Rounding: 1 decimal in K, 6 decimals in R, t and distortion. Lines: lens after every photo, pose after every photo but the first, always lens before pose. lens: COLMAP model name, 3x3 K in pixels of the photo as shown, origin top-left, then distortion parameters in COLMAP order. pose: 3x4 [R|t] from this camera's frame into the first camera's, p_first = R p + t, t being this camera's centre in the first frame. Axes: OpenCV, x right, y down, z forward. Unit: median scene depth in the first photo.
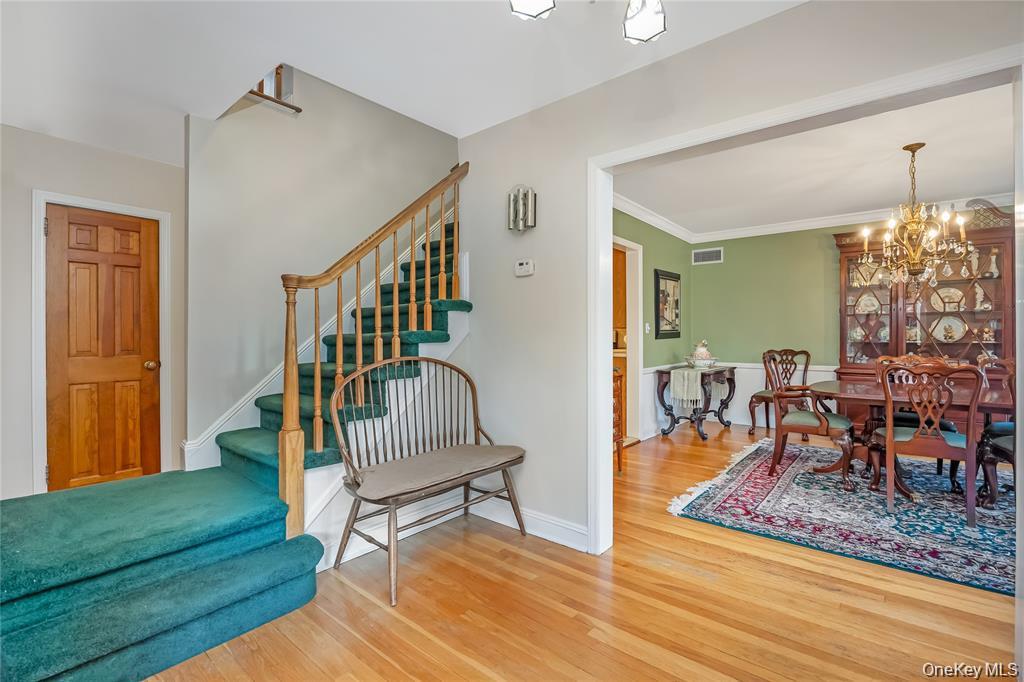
lens RADIAL K [[472.0, 0, 512.0], [0, 472.0, 341.0], [0, 0, 1]] dist [-0.004063, -0.001044]
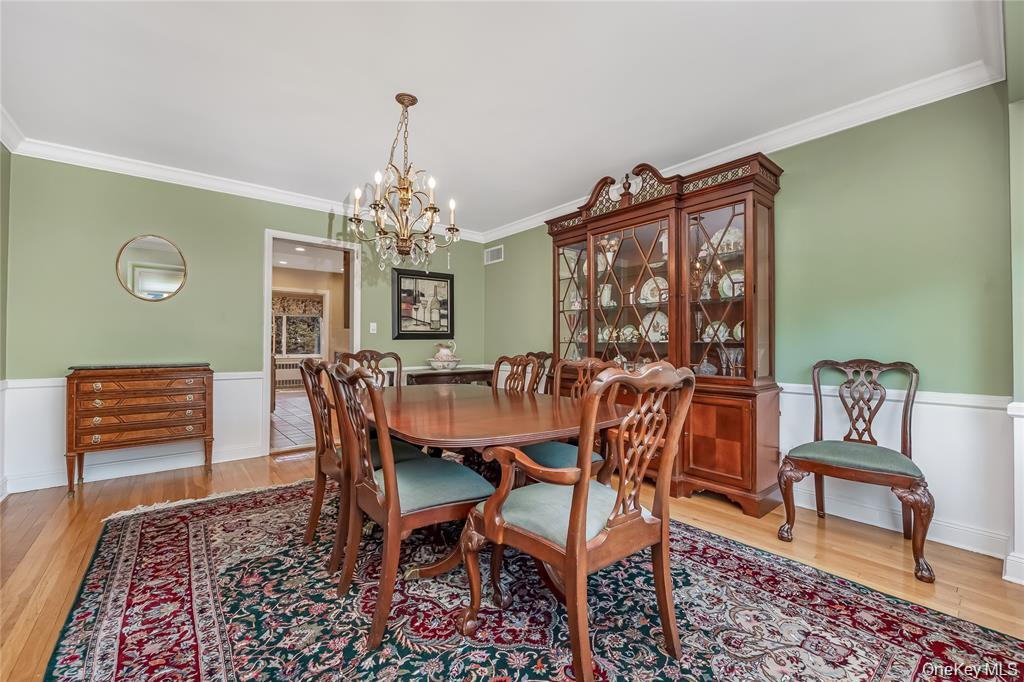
lens RADIAL K [[419.8, 0, 509.1], [0, 419.8, 343.2], [0, 0, 1]] dist [-0.002359, -0.000341]
pose [[0.978216, 0.004530, -0.207541, 1.256356], [-0.008023, 0.999840, -0.015995, 0.027788], [0.207435, 0.017312, 0.978096, 0.344291]]
